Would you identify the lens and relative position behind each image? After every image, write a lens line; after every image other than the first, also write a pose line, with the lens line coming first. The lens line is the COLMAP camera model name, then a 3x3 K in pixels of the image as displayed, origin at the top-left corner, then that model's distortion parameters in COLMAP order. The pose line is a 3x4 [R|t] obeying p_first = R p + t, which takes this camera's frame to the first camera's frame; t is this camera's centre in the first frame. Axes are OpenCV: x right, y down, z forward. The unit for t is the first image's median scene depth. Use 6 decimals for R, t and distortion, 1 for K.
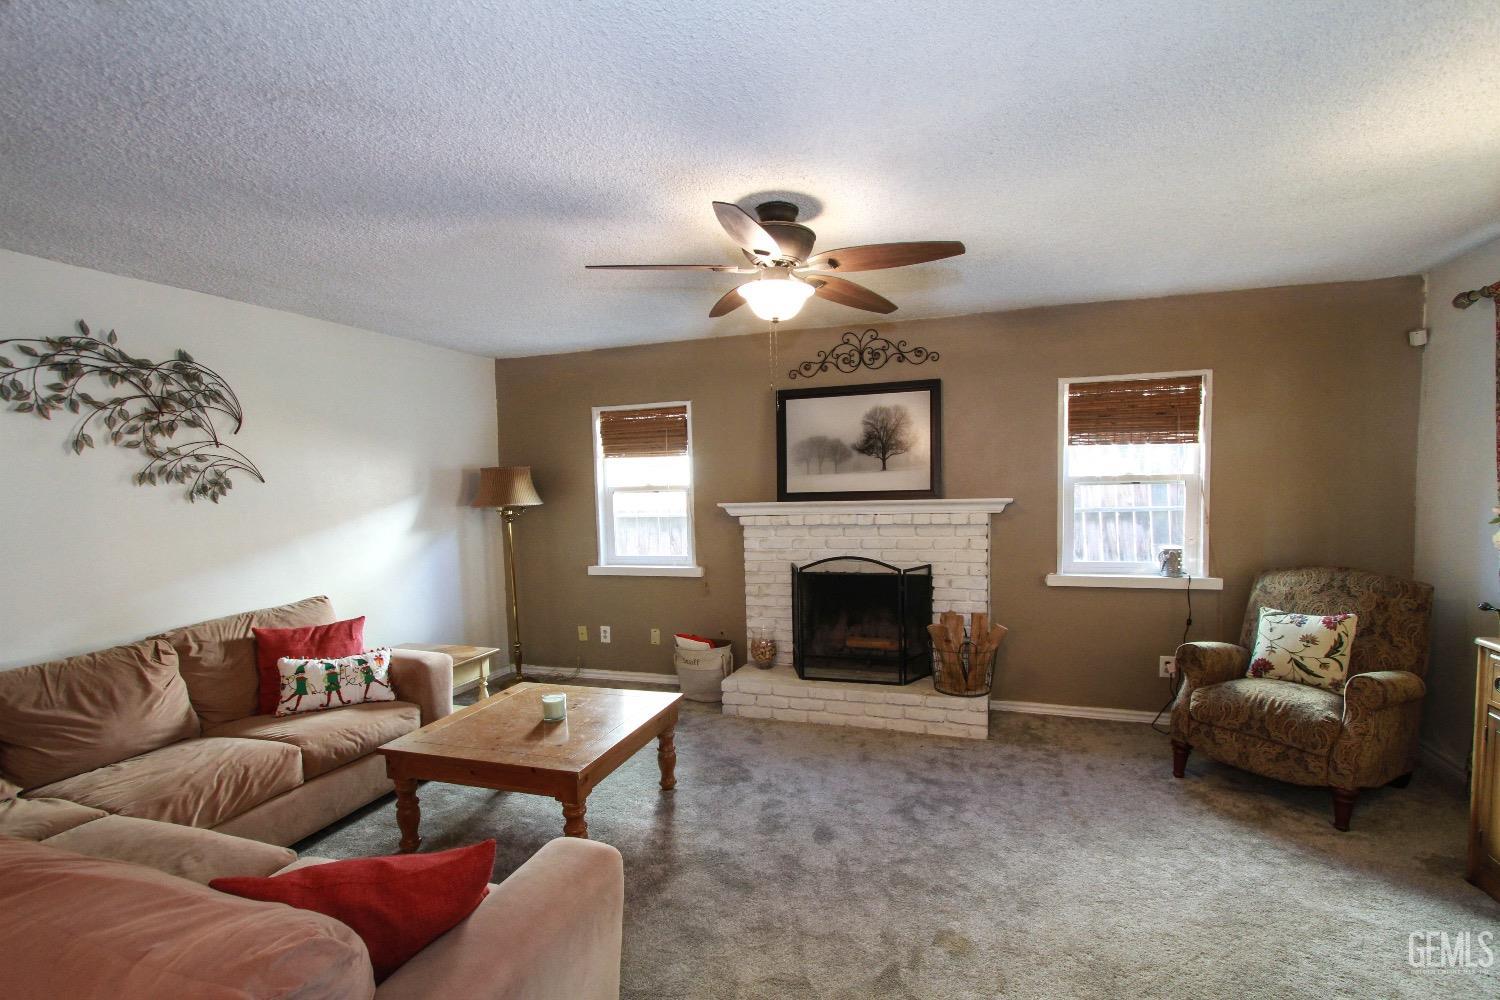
lens RADIAL K [[686.4, 0, 759.1], [0, 686.4, 532.9], [0, 0, 1]] dist [-0.008737, -0.000322]
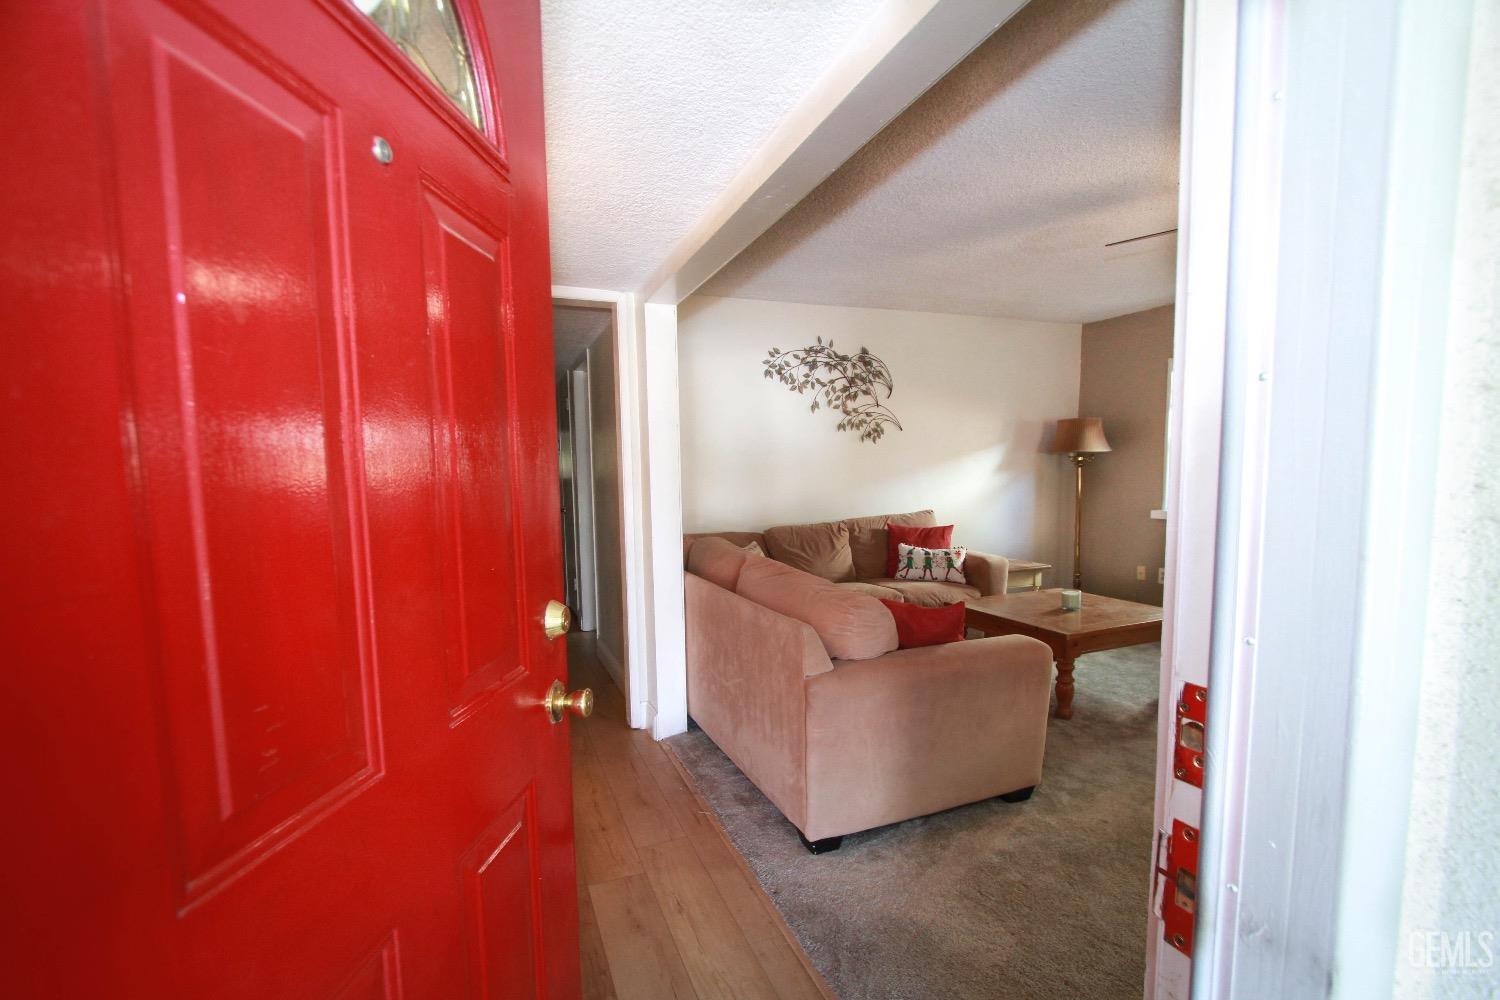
lens RADIAL K [[686.4, 0, 759.1], [0, 686.4, 532.9], [0, 0, 1]] dist [-0.008737, -0.000322]
pose [[0.650009, 0.088785, -0.754722, 0.256660], [-0.056676, 0.996049, 0.068362, 0.073225], [0.757810, -0.001662, 0.652473, -0.247421]]
